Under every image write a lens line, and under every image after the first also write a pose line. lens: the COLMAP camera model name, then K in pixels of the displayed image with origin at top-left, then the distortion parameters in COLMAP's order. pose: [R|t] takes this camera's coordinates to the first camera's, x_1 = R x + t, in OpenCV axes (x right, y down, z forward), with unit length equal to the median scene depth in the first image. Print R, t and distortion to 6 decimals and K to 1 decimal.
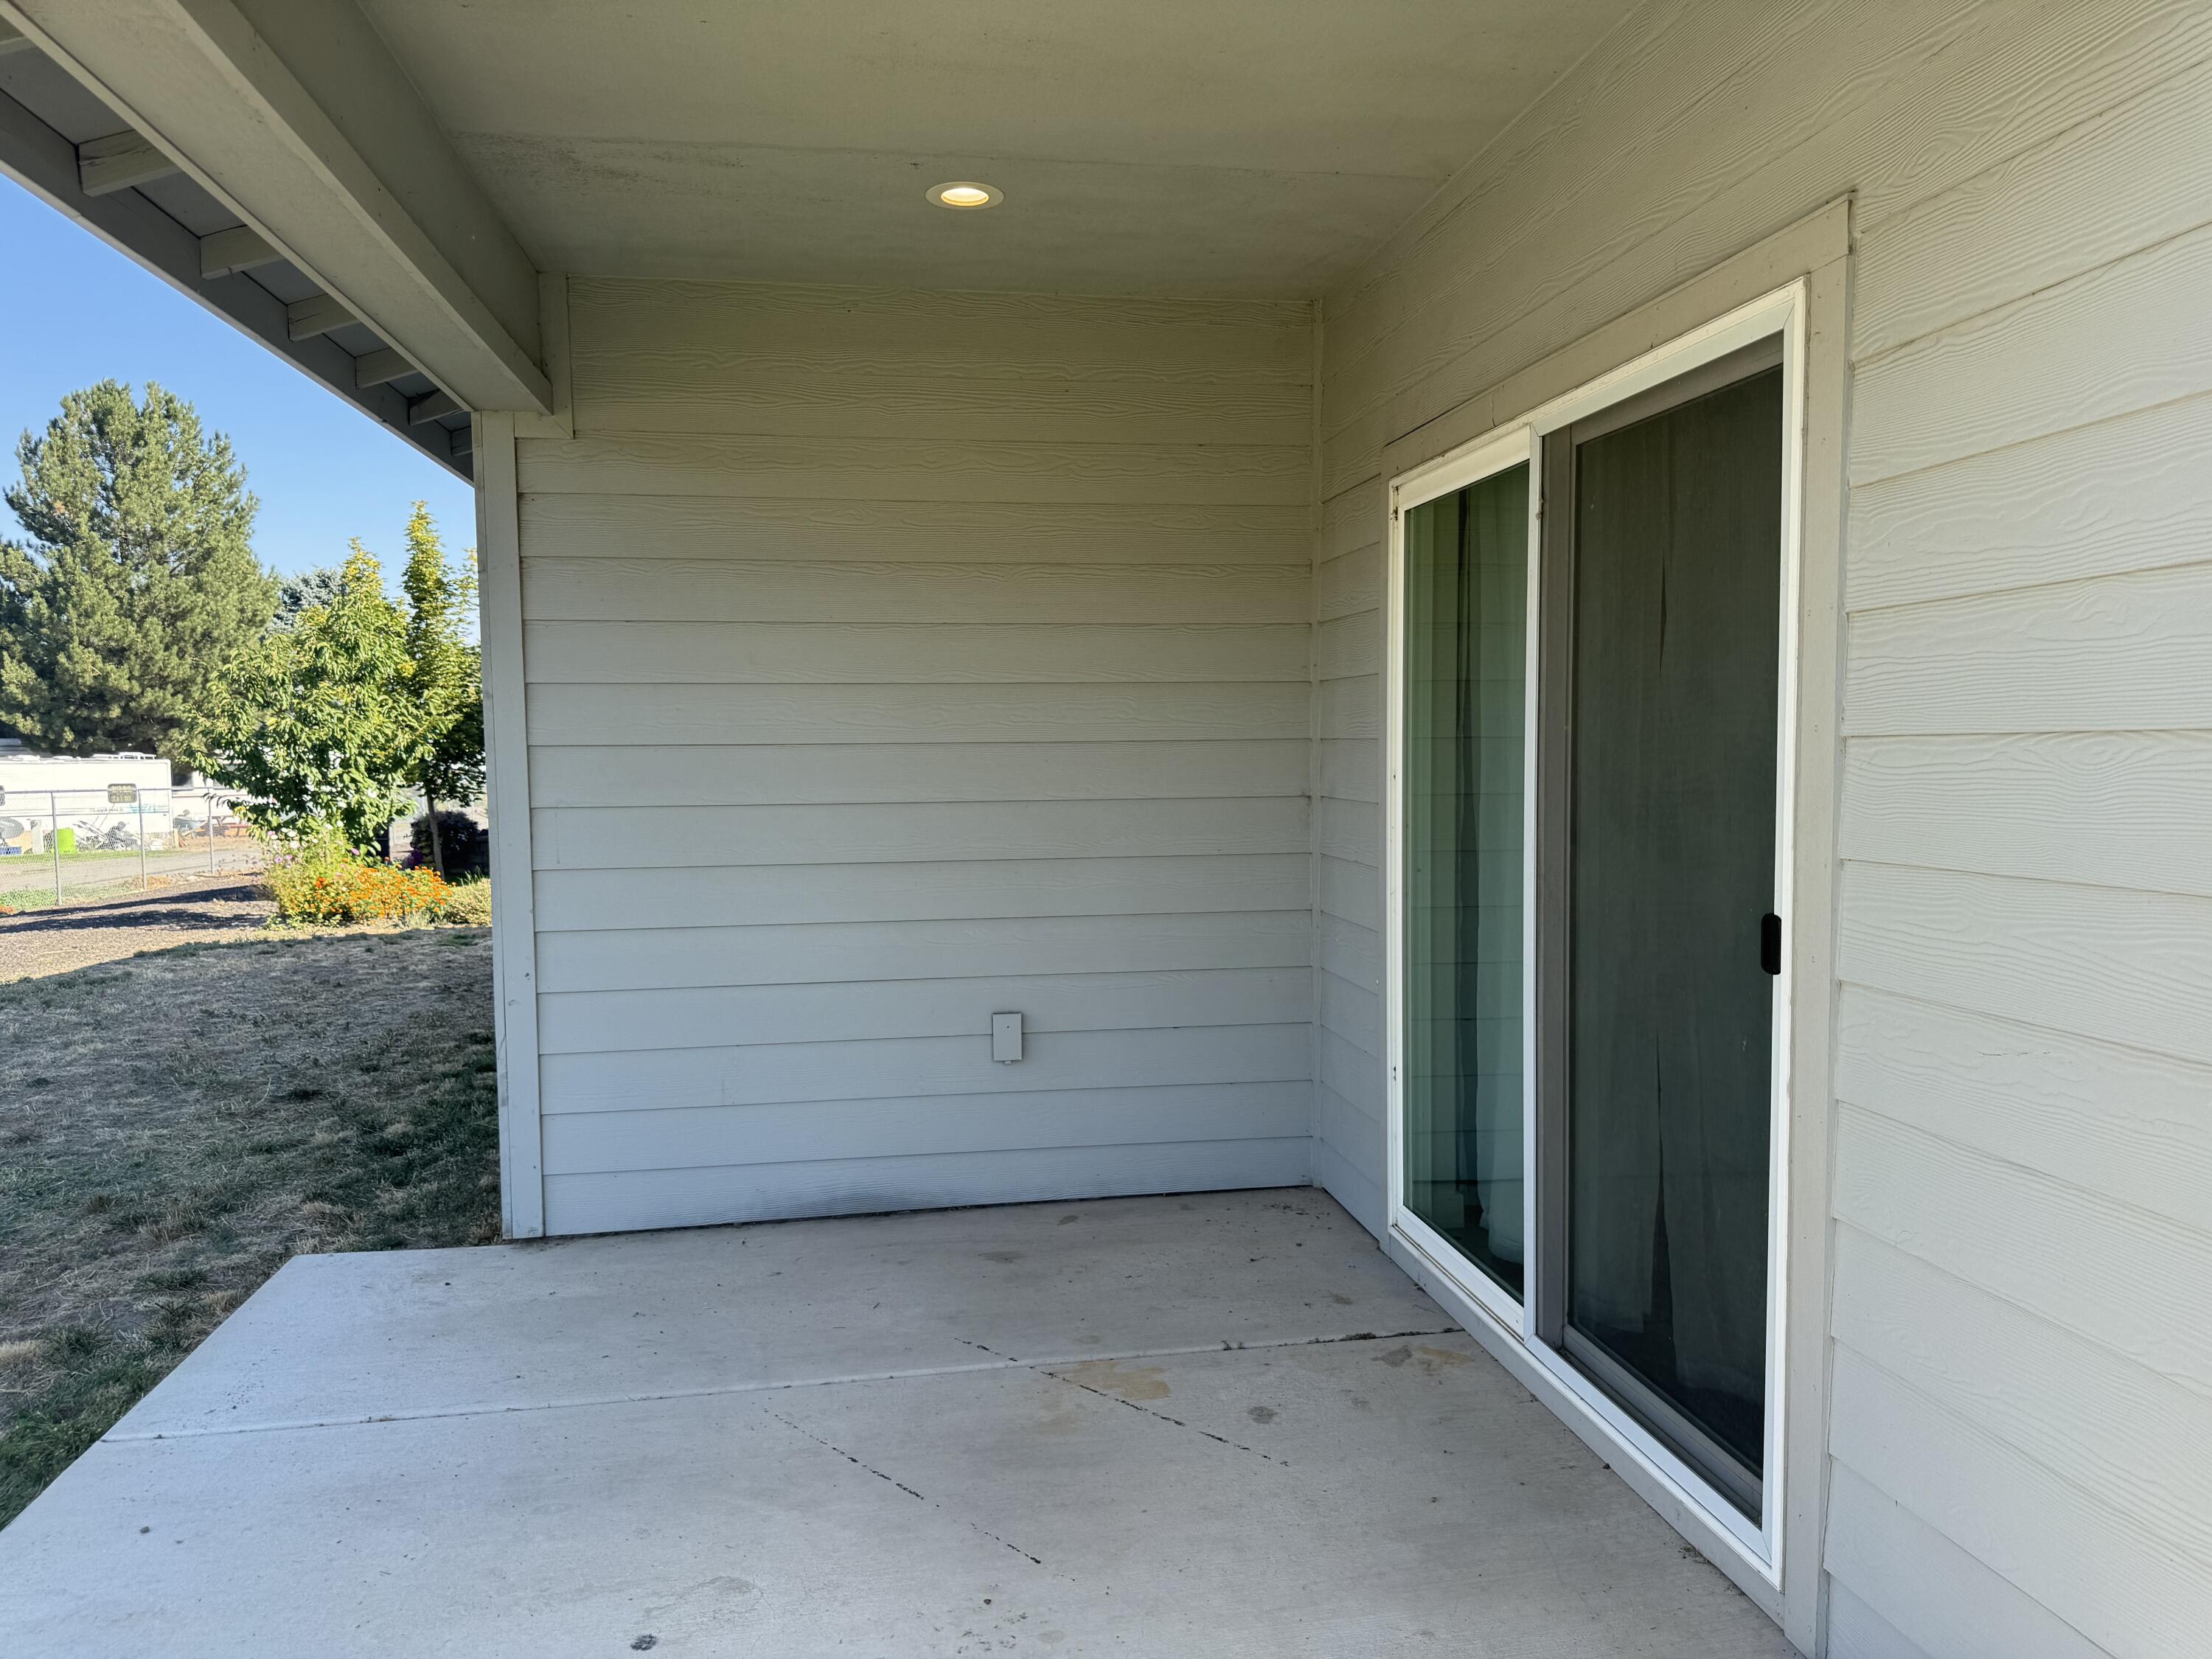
lens RADIAL K [[1550.1, 0, 1104.4], [0, 1550.1, 832.4], [0, 0, 1]] dist [0.038849, -0.044757]
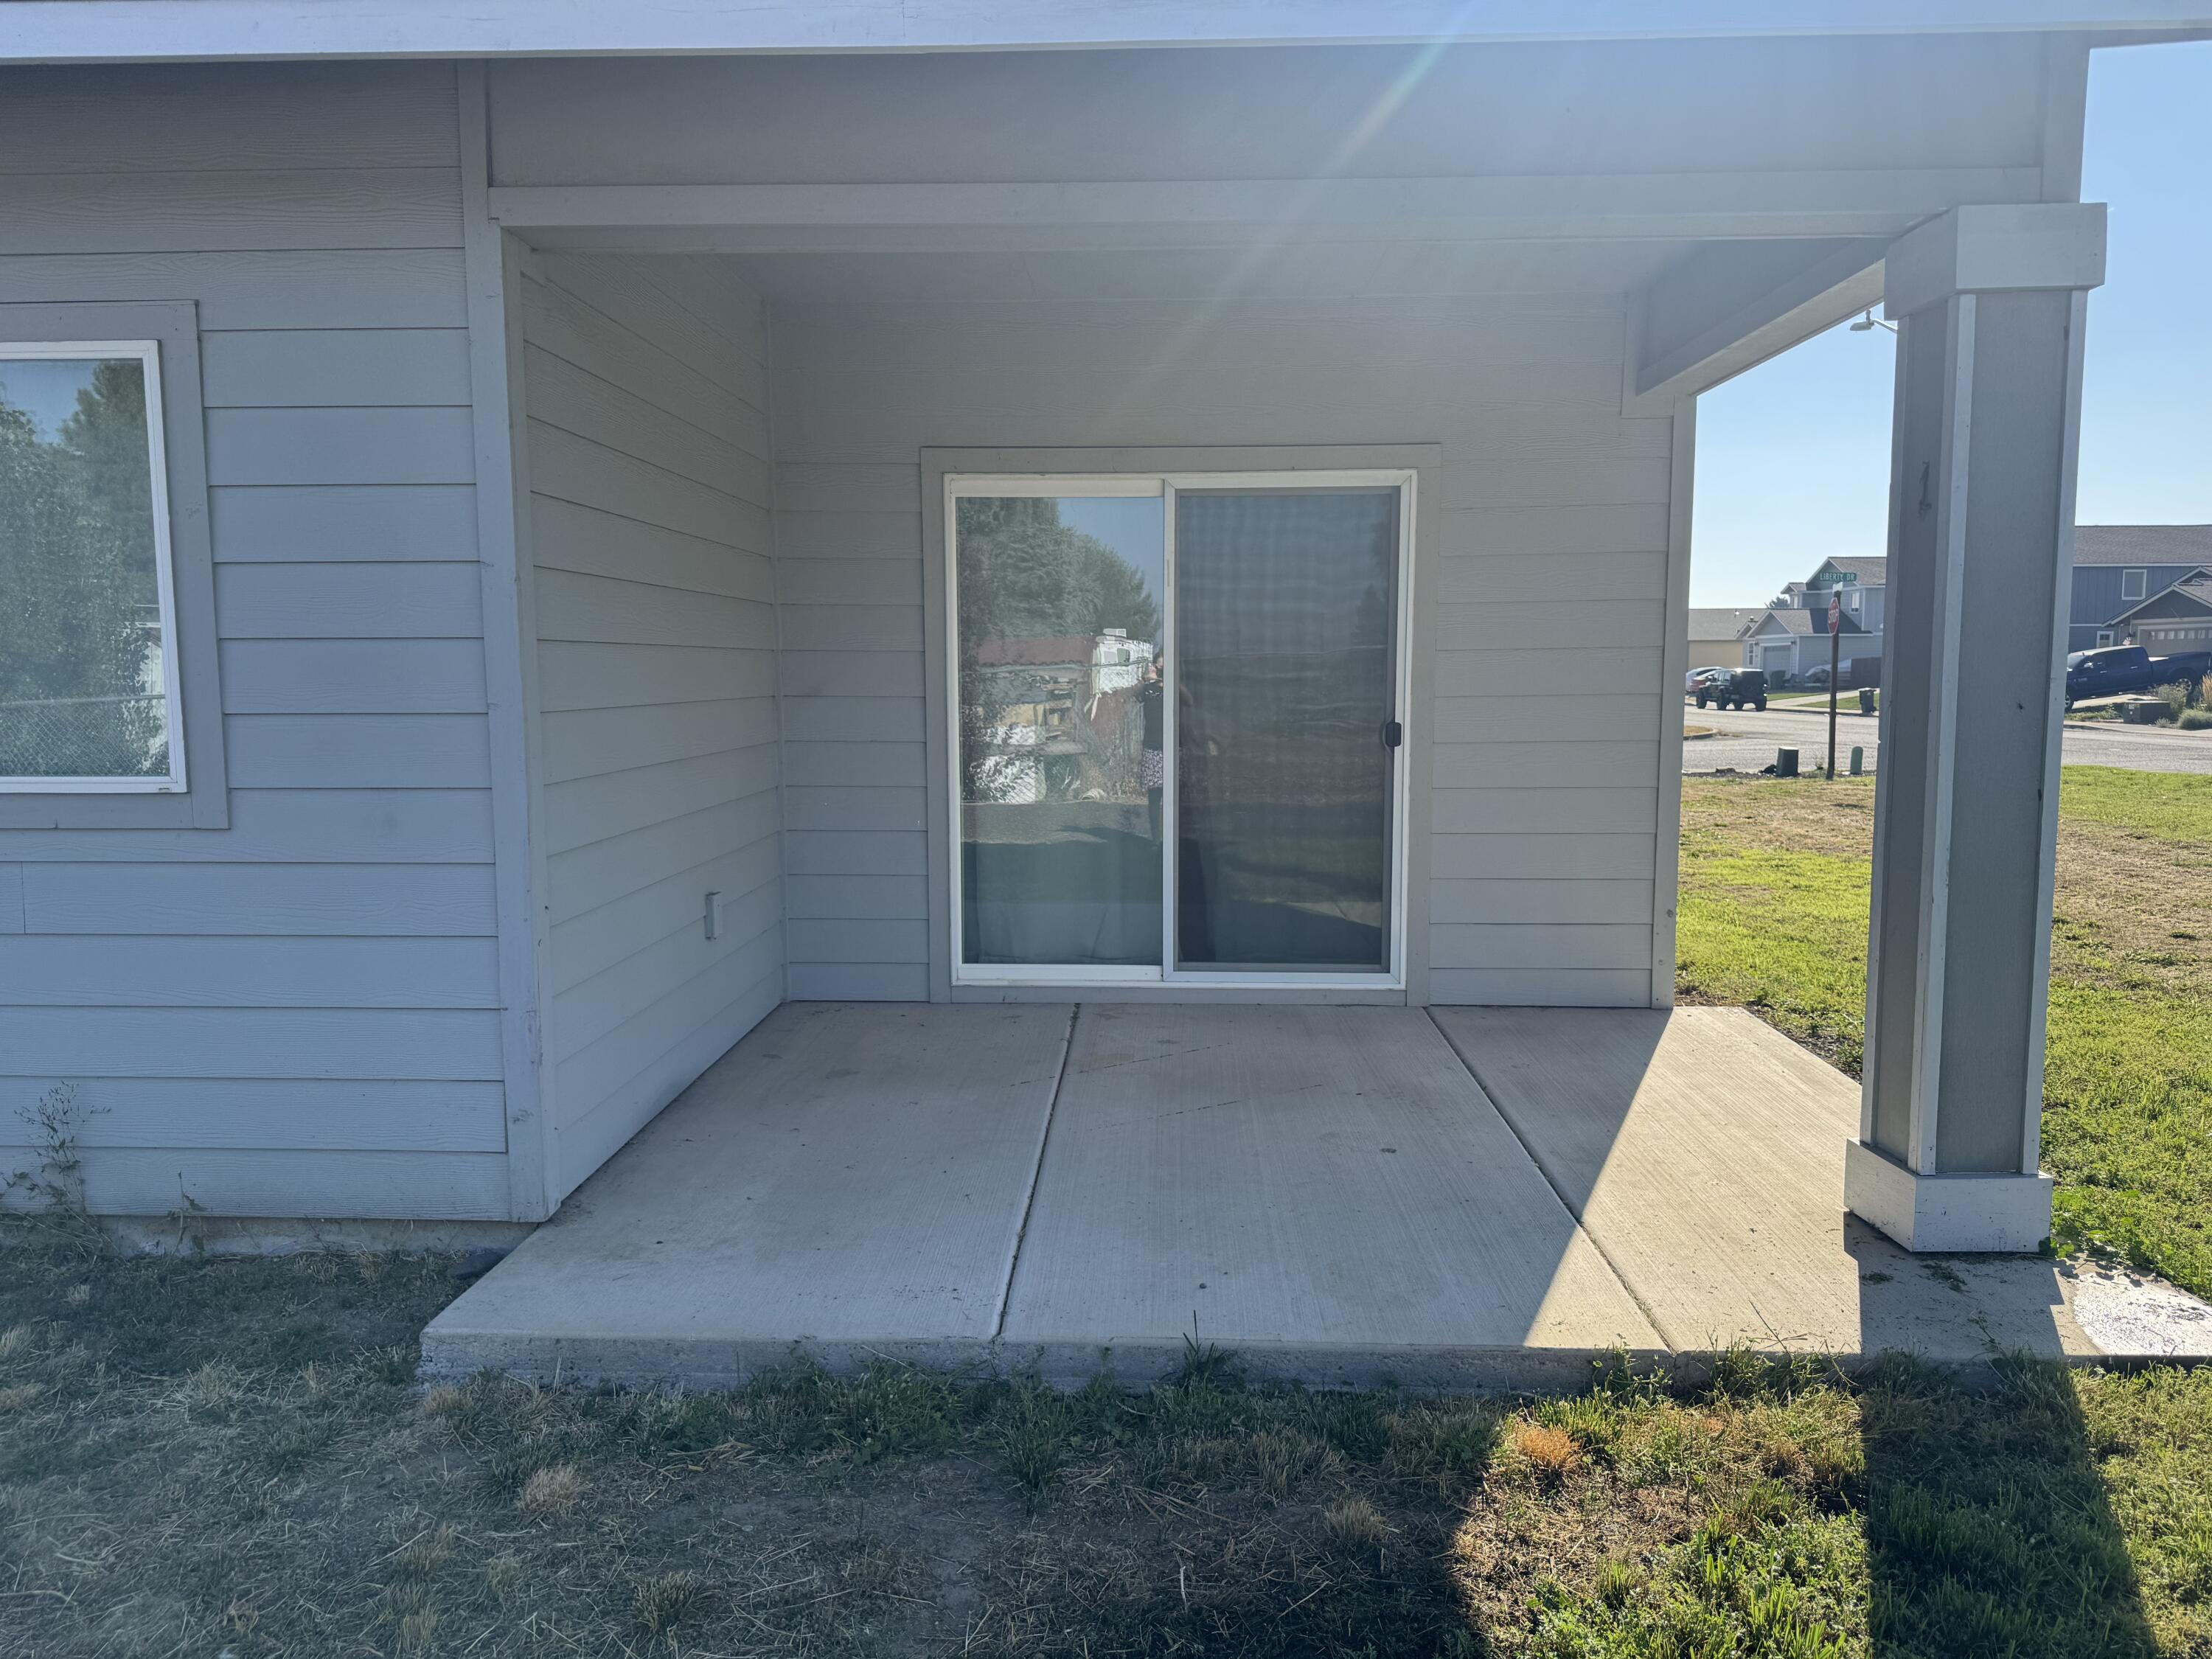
lens RADIAL K [[1550.1, 0, 1098.9], [0, 1550.1, 825.0], [0, 0, 1]] dist [0.038849, -0.044757]
pose [[0.208678, -0.092959, 0.973556, -1.932760], [0.060016, 0.994813, 0.082125, -0.014623], [-0.976141, 0.041291, 0.213175, 0.871581]]
